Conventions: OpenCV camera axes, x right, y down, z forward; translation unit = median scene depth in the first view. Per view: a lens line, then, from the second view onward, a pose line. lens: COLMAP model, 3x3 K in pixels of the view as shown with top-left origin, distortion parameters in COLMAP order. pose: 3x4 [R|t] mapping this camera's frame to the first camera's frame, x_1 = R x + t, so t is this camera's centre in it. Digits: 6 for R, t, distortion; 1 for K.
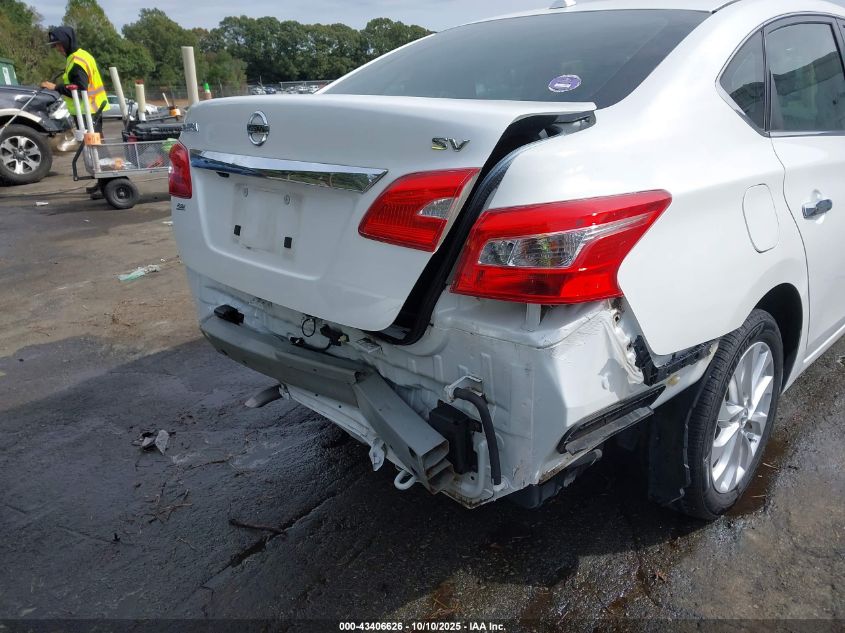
lens RADIAL K [[690.3, 0, 418.8], [0, 690.3, 319.4], [0, 0, 1]] dist [0.028768, -0.006866]
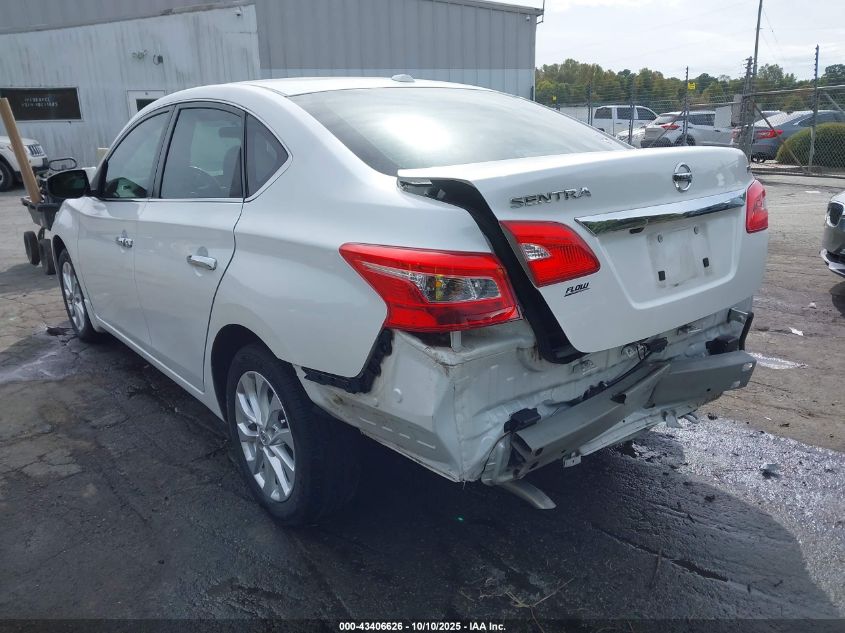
lens RADIAL K [[690.3, 0, 425.9], [0, 690.3, 314.2], [0, 0, 1]] dist [0.028768, -0.006866]
pose [[0.089464, -0.244188, 0.965592, -1.448580], [0.361129, 0.911461, 0.197039, -0.450417], [-0.928215, 0.331075, 0.169726, 1.282461]]
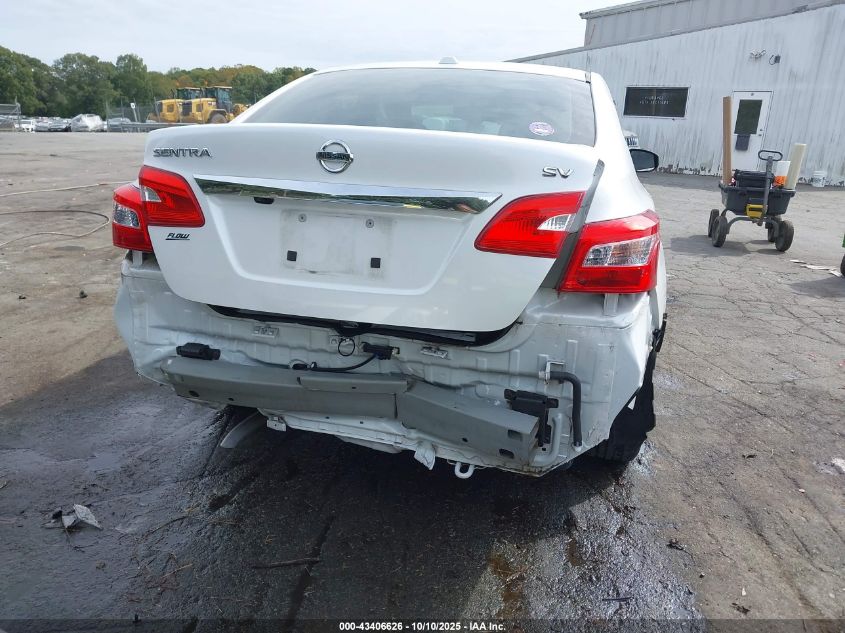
lens RADIAL K [[690.3, 0, 439.6], [0, 690.3, 315.7], [0, 0, 1]] dist [0.028768, -0.006866]
pose [[0.846297, -0.081775, 0.526397, -0.672836], [0.115638, 0.992786, -0.031685, 0.015483], [-0.520008, 0.087687, 0.849648, 0.048443]]
